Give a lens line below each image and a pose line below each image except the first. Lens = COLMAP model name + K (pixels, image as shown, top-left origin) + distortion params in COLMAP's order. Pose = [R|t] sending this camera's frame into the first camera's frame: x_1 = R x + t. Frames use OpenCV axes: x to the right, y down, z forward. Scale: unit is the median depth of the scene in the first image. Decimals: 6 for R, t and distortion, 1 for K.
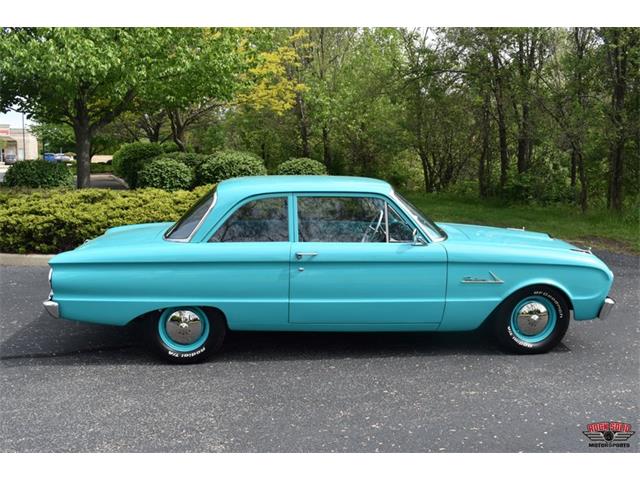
lens RADIAL K [[609.9, 0, 320.0], [0, 609.9, 240.0], [0, 0, 1]] dist [-0.078985, 0.003996]
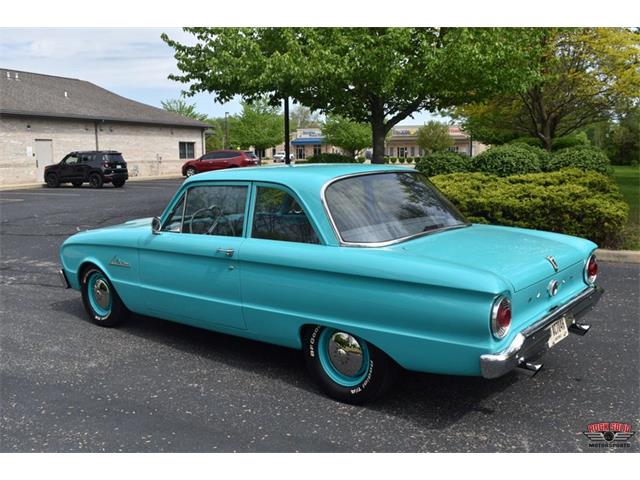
lens RADIAL K [[609.9, 0, 320.0], [0, 609.9, 240.0], [0, 0, 1]] dist [-0.078985, 0.003996]
pose [[0.737960, 0.079570, -0.670137, 0.409035], [-0.076936, 0.996470, 0.033596, -0.003674], [0.670445, 0.026765, 0.741477, 0.136723]]
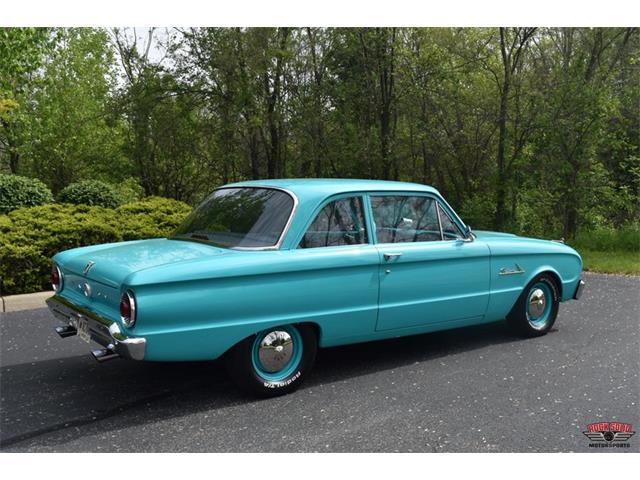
lens RADIAL K [[660.3, 0, 320.0], [0, 660.3, 240.0], [0, 0, 1]] dist [-0.063733, -0.013216]
pose [[0.846856, -0.044714, 0.529940, -0.353208], [0.079584, 0.995894, -0.043148, 0.018731], [-0.525835, 0.078715, 0.846937, 0.099745]]
